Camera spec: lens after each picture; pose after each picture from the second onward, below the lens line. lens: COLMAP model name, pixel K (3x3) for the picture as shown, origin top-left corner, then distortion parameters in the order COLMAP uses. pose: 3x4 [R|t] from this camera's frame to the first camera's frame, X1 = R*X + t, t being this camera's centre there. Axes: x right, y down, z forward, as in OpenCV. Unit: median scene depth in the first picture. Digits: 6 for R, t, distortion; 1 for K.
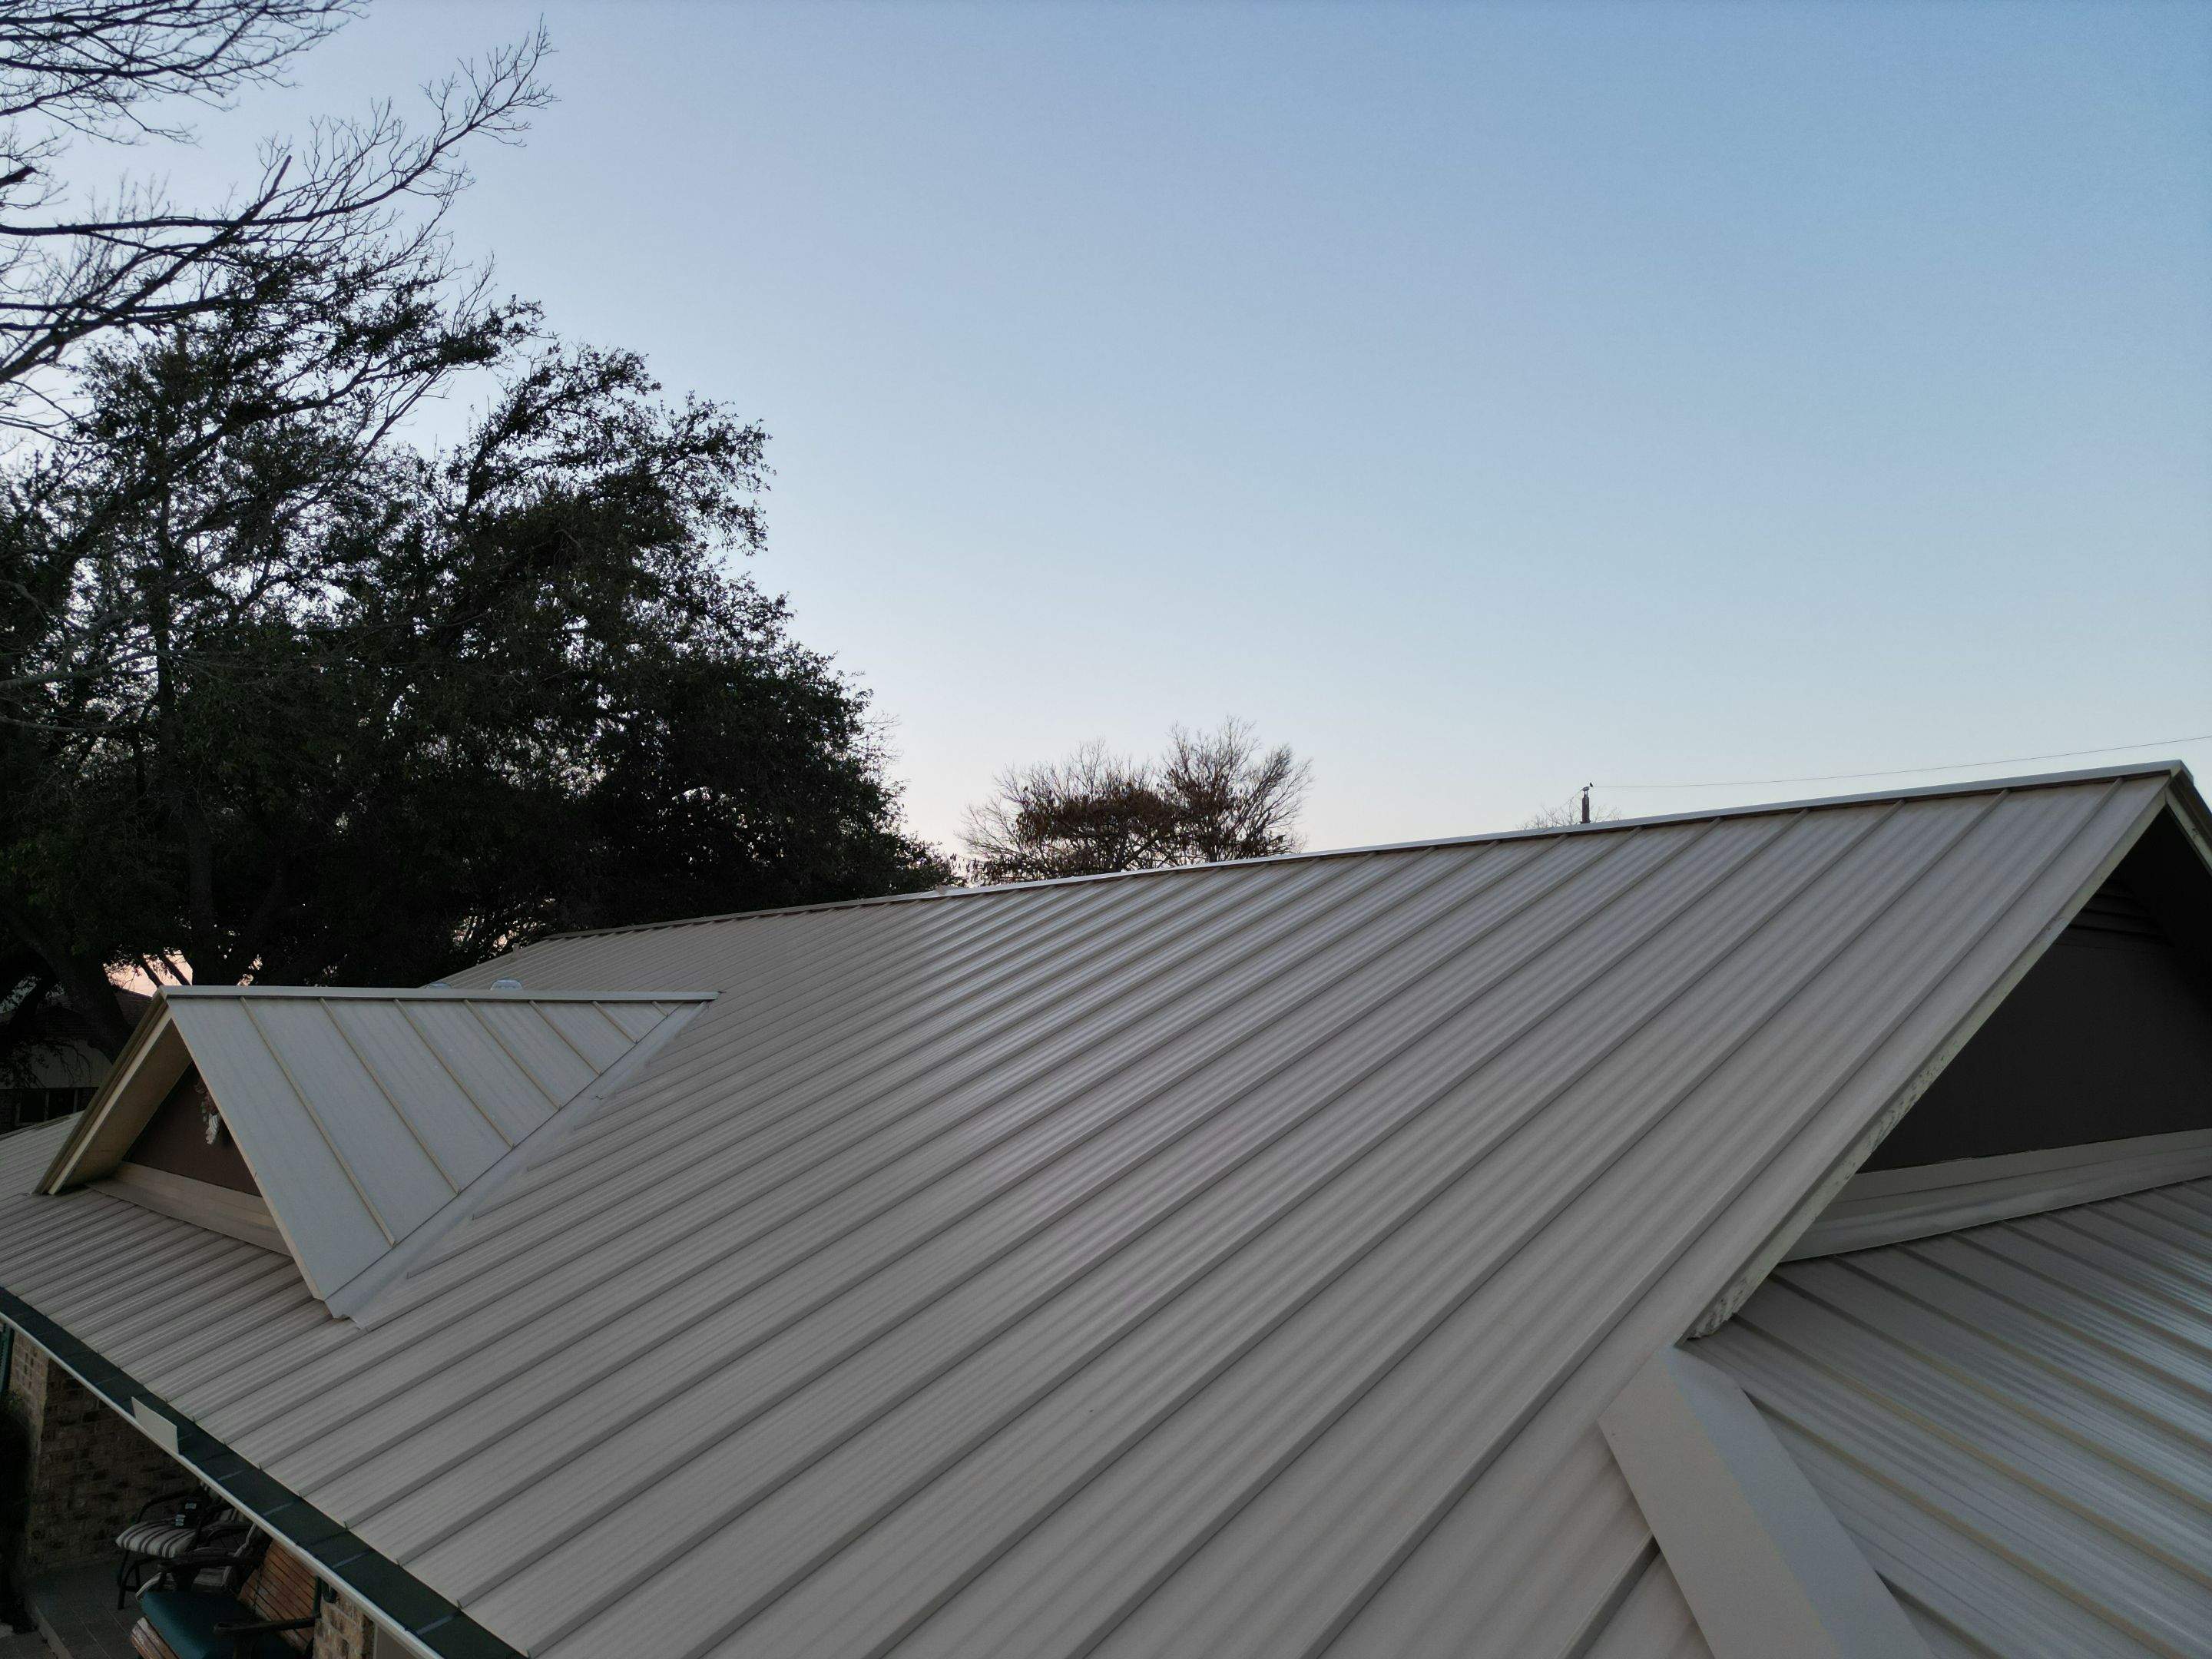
lens RADIAL K [[1549.2, 0, 1106.8], [0, 1549.2, 833.2], [0, 0, 1]] dist [0.074671, -0.075298]
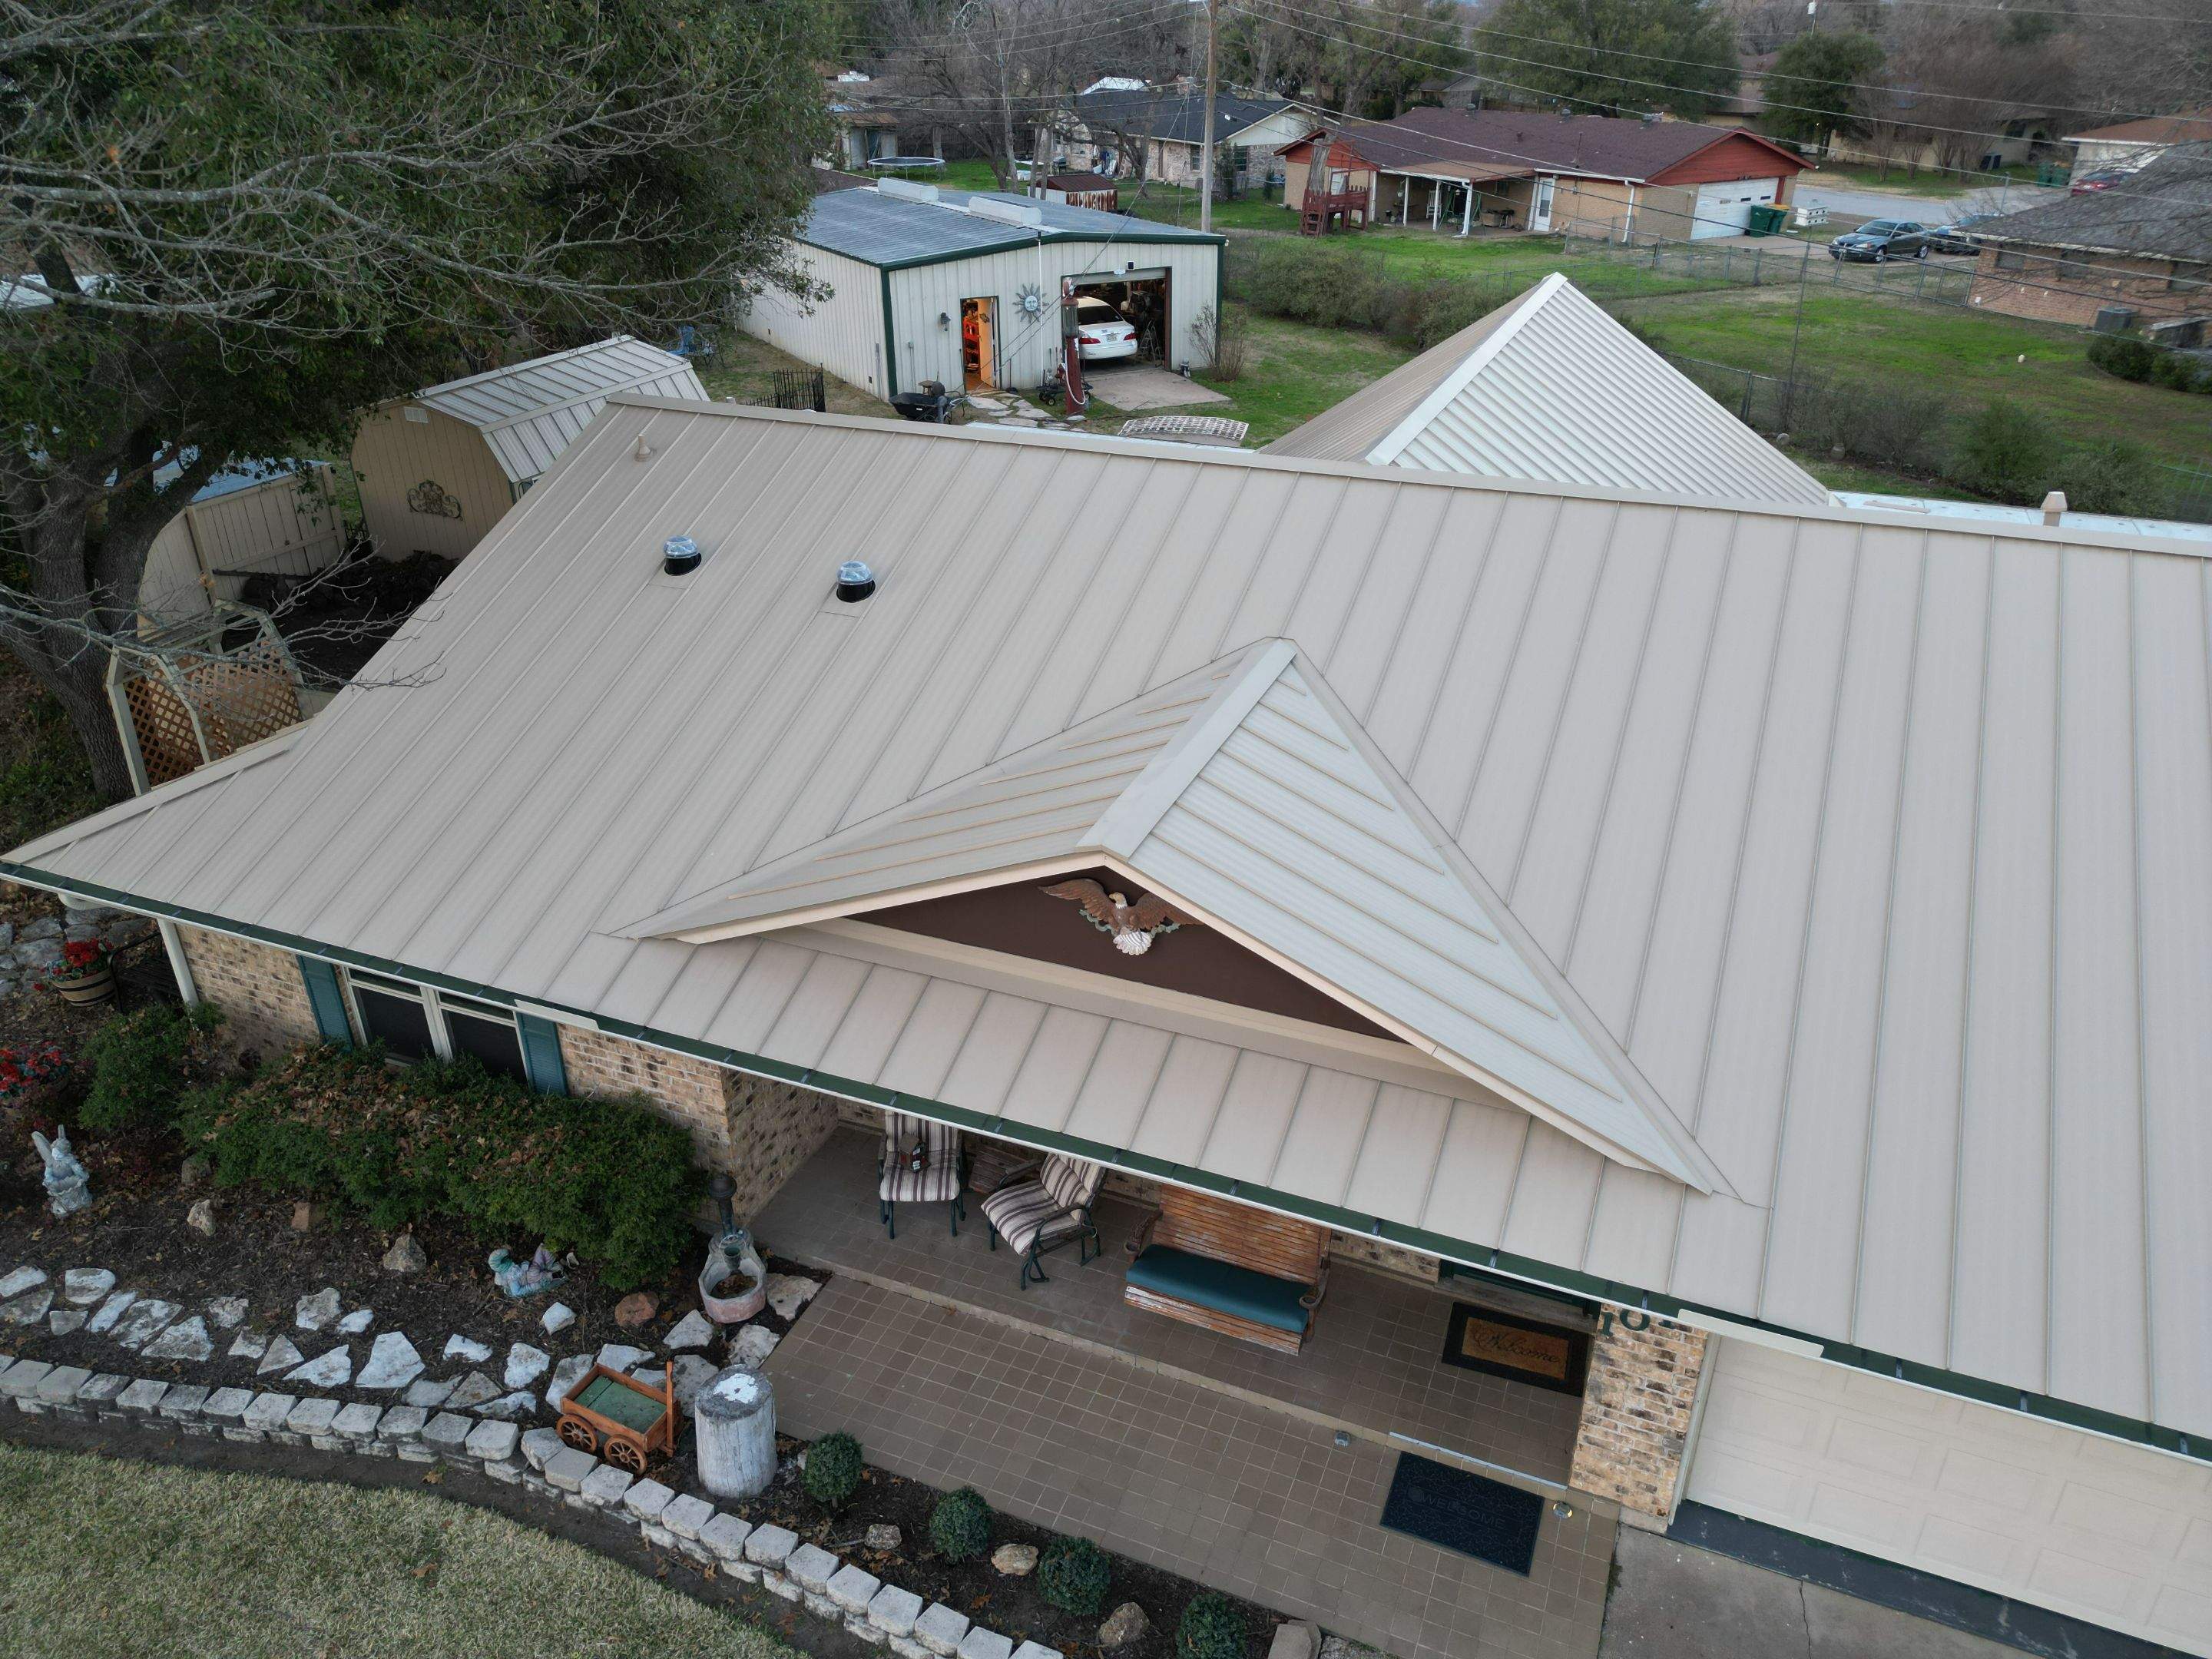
lens RADIAL K [[1549.2, 0, 1106.8], [0, 1549.2, 833.2], [0, 0, 1]] dist [0.074671, -0.075298]
pose [[0.905933, -0.204203, 0.370926, -0.402732], [-0.045544, 0.823946, 0.564835, -0.194471], [-0.420964, -0.528597, 0.737140, 0.116562]]
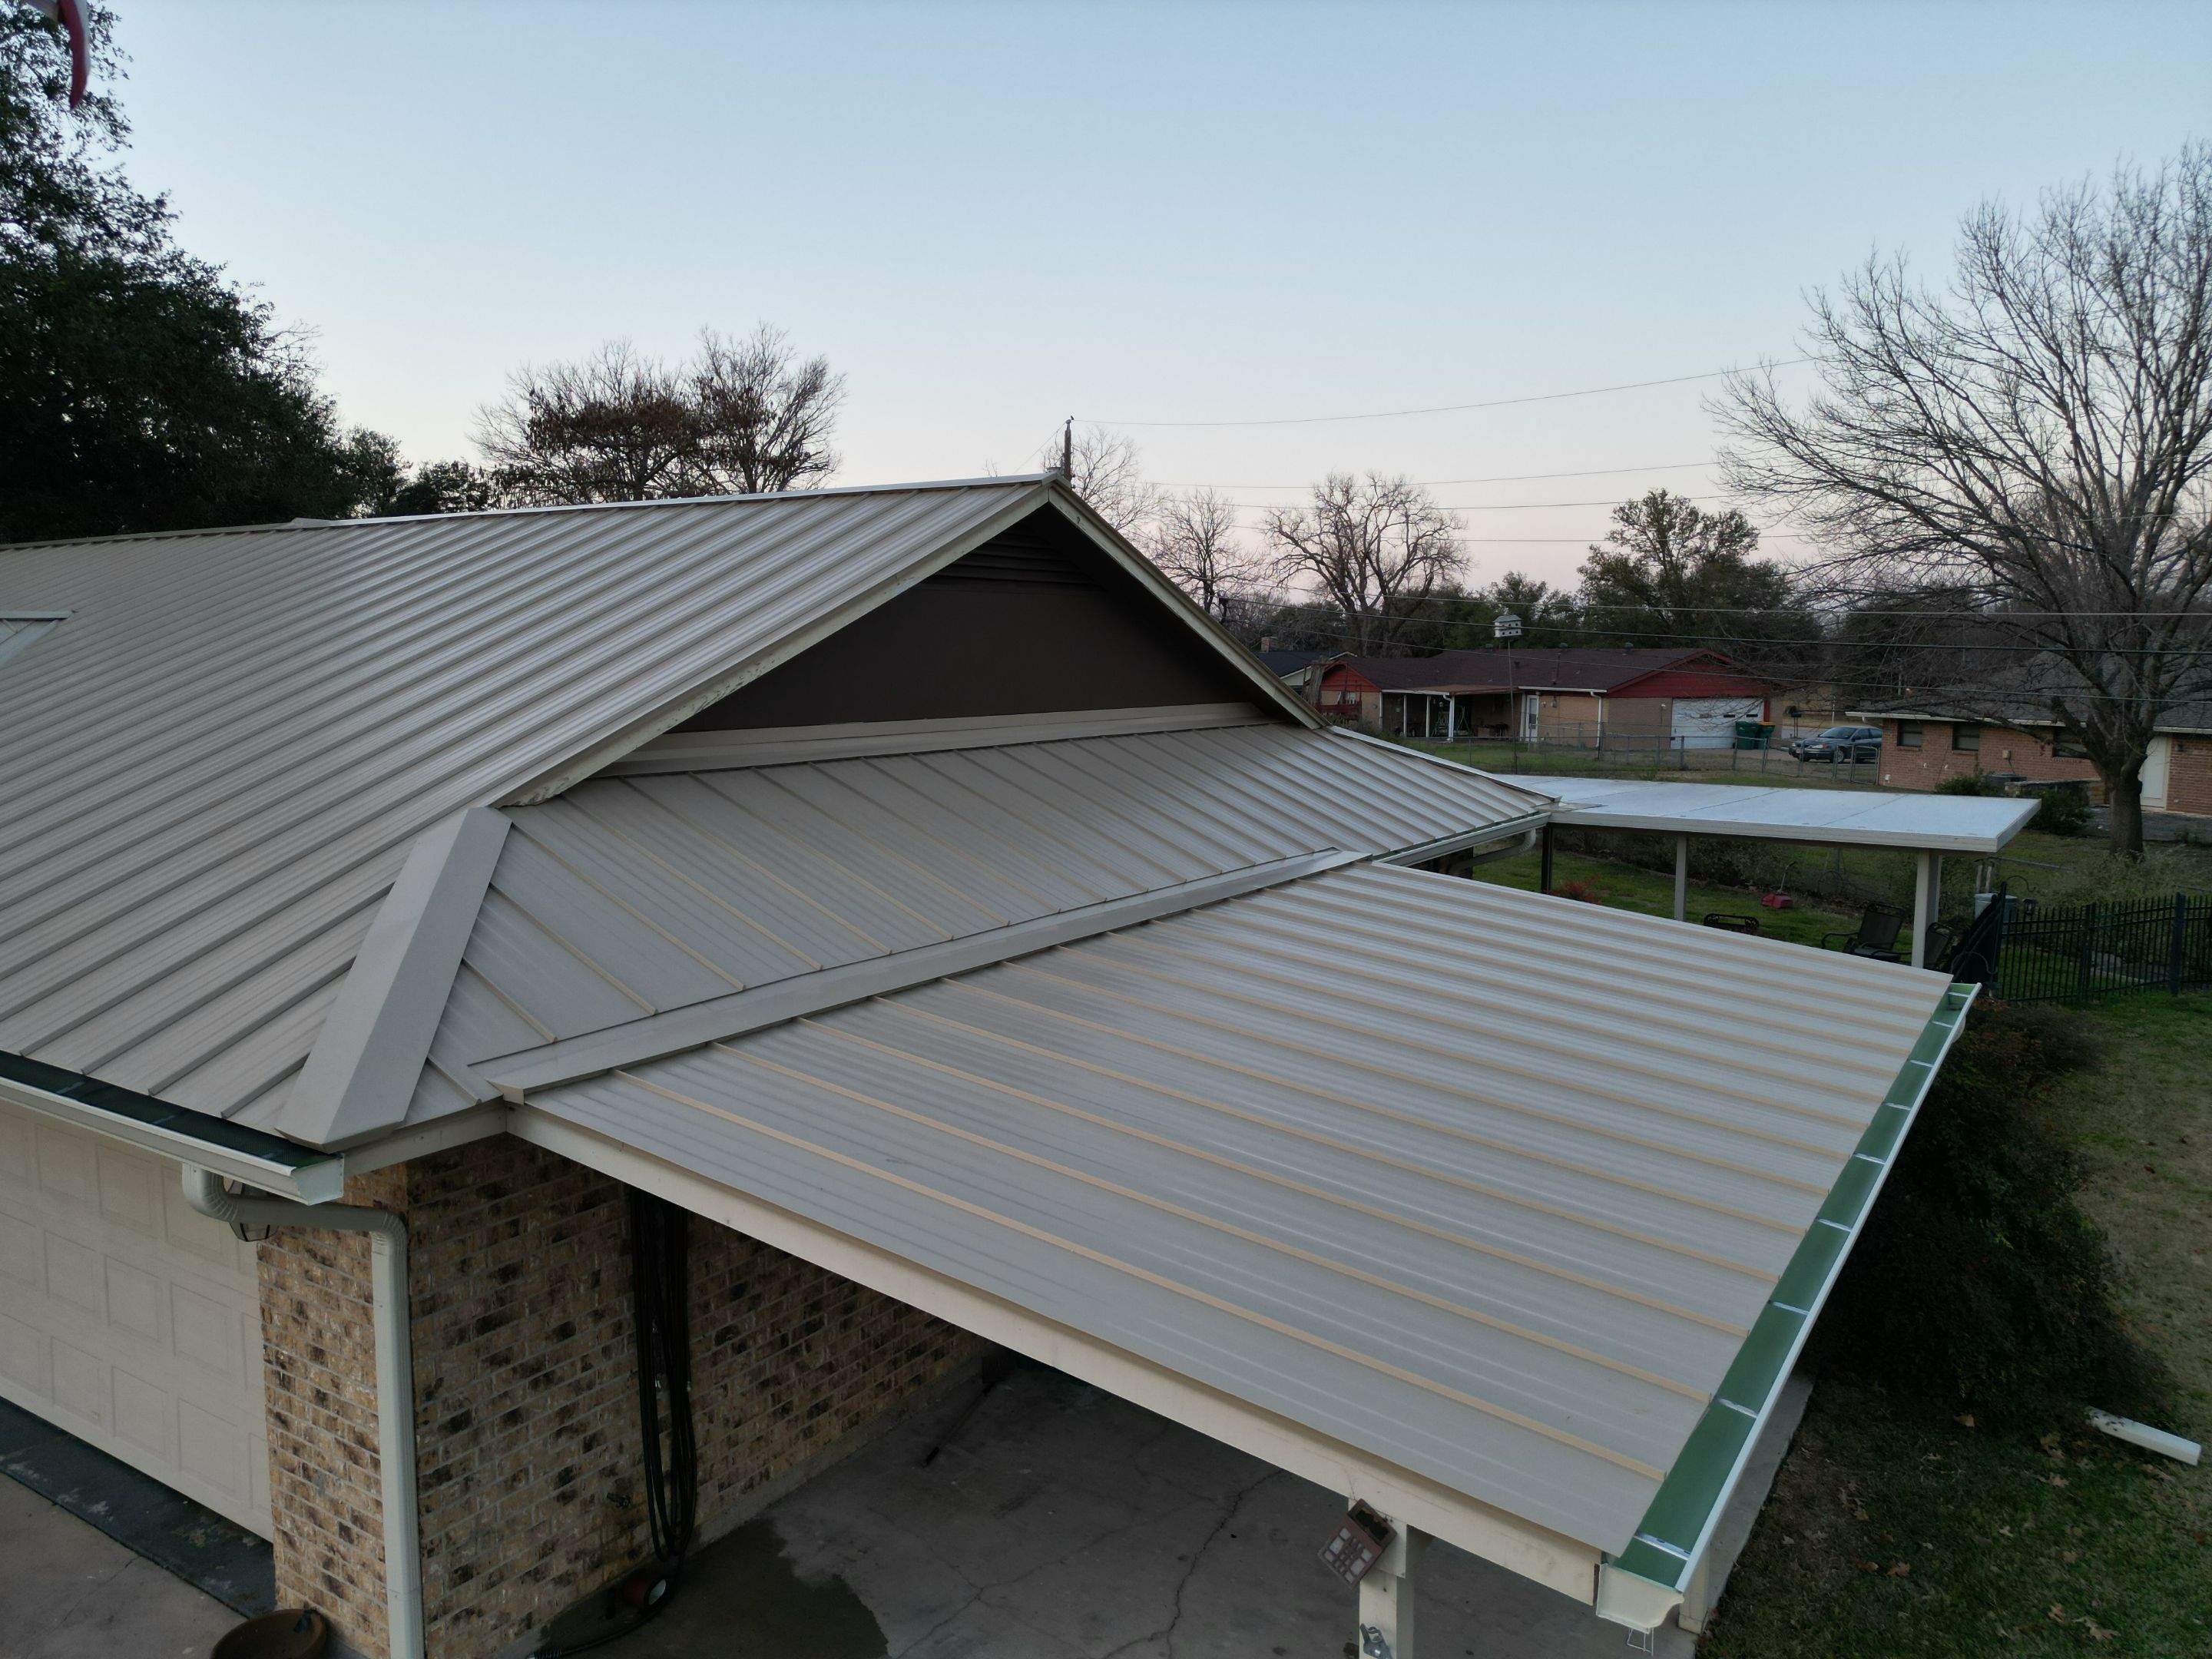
lens RADIAL K [[1561.6, 0, 1107.1], [0, 1561.6, 839.0], [0, 0, 1]] dist [0.041320, -0.021728]
pose [[0.966713, -0.032630, 0.253776, 0.097529], [-0.030705, 0.969872, 0.241671, -0.021092], [-0.254016, -0.241419, 0.936586, -0.167483]]
